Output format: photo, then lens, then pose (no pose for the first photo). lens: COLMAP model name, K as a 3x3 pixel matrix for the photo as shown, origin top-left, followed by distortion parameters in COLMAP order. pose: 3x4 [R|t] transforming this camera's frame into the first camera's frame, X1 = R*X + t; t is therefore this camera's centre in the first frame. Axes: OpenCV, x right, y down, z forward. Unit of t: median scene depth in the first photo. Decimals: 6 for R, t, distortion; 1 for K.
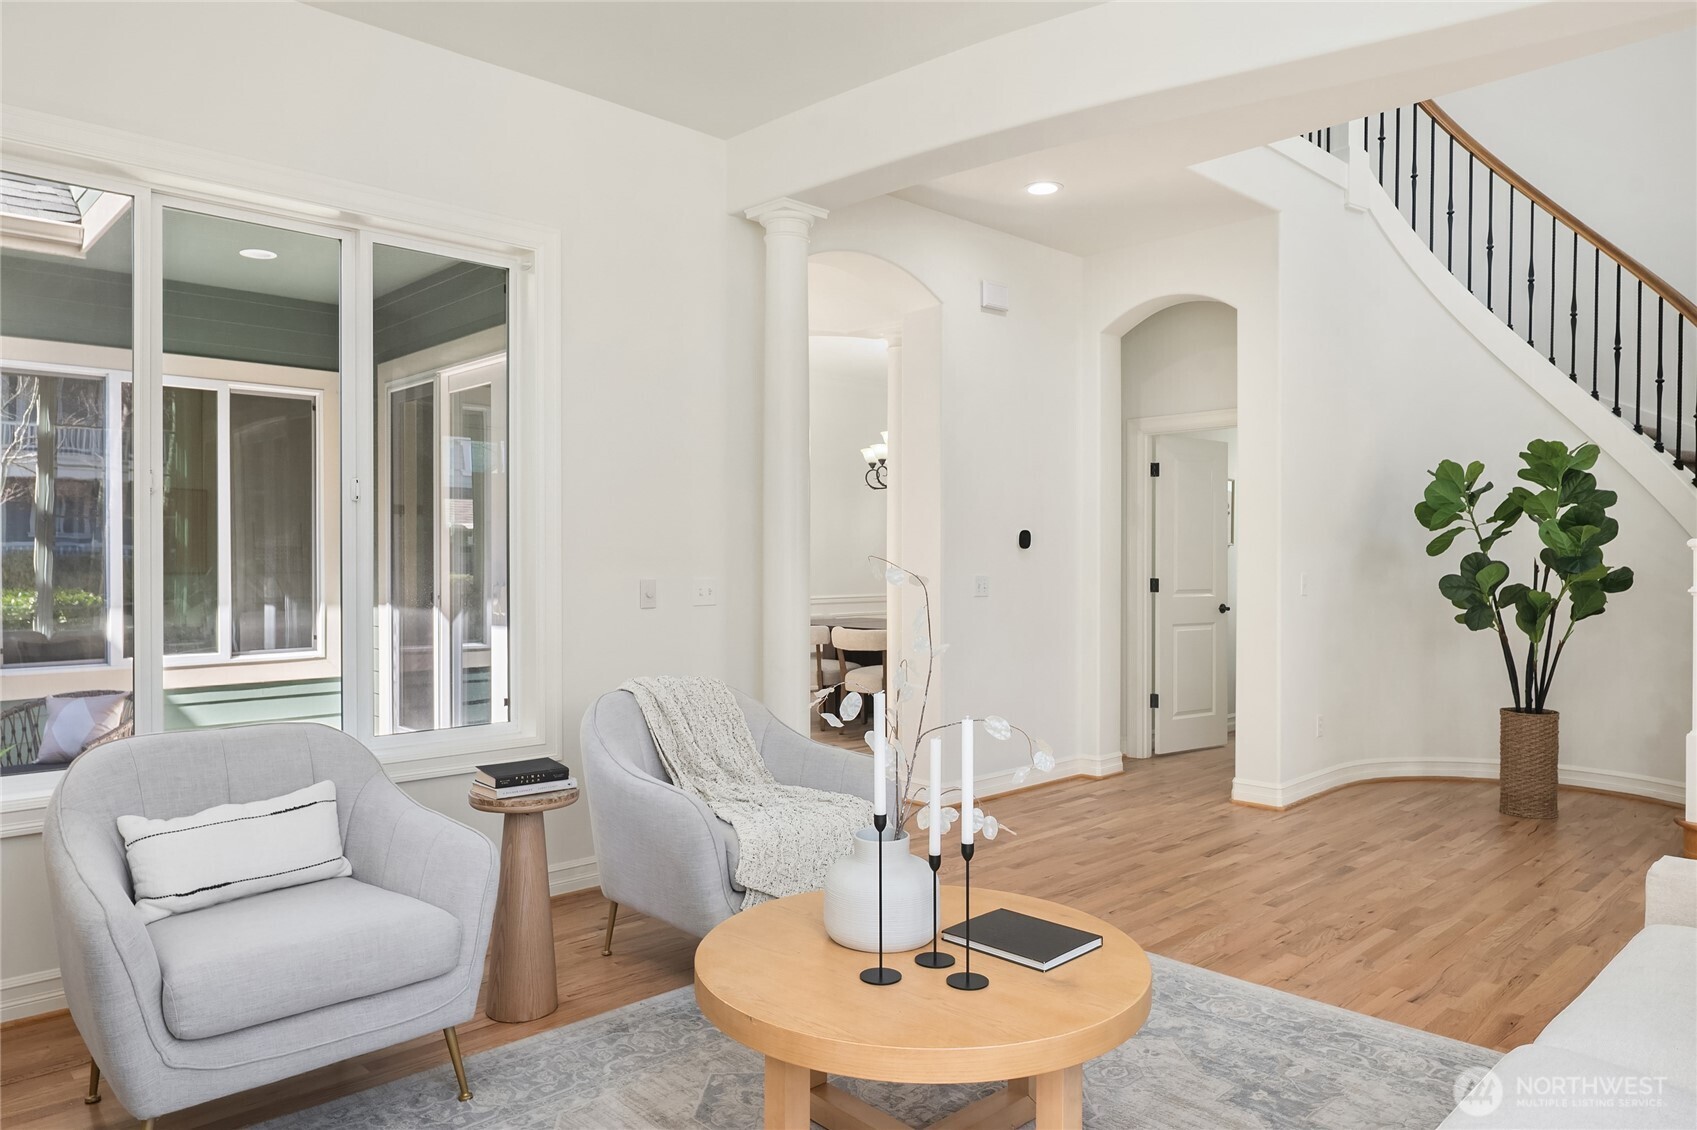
lens RADIAL K [[1108.1, 0, 844.4], [0, 1108.1, 565.0], [0, 0, 1]] dist [0.000370, 0.006361]
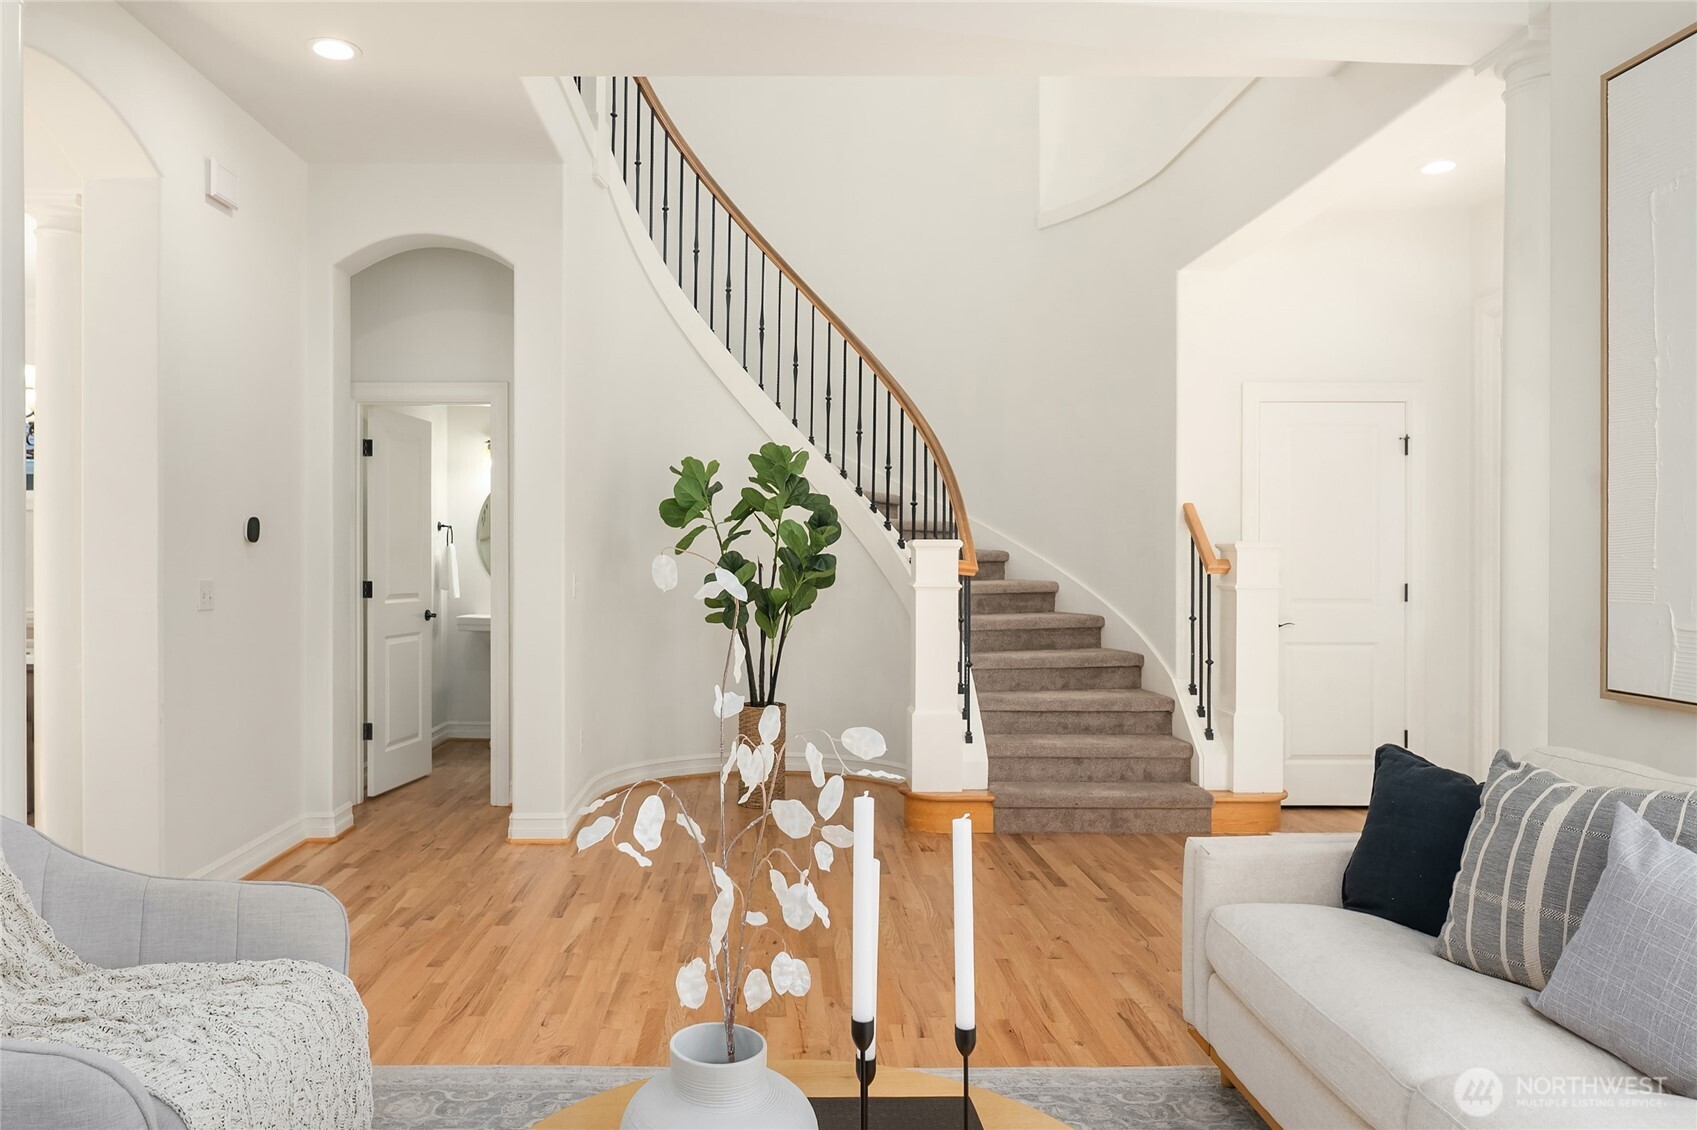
lens RADIAL K [[1179.7, 0, 849.5], [0, 1179.7, 561.6], [0, 0, 1]] dist [0.002726, -0.002405]
pose [[0.702220, -0.000908, 0.711959, -0.108768], [0.003407, 0.999992, -0.002084, 0.000816], [-0.711951, 0.003889, 0.702218, 0.169781]]
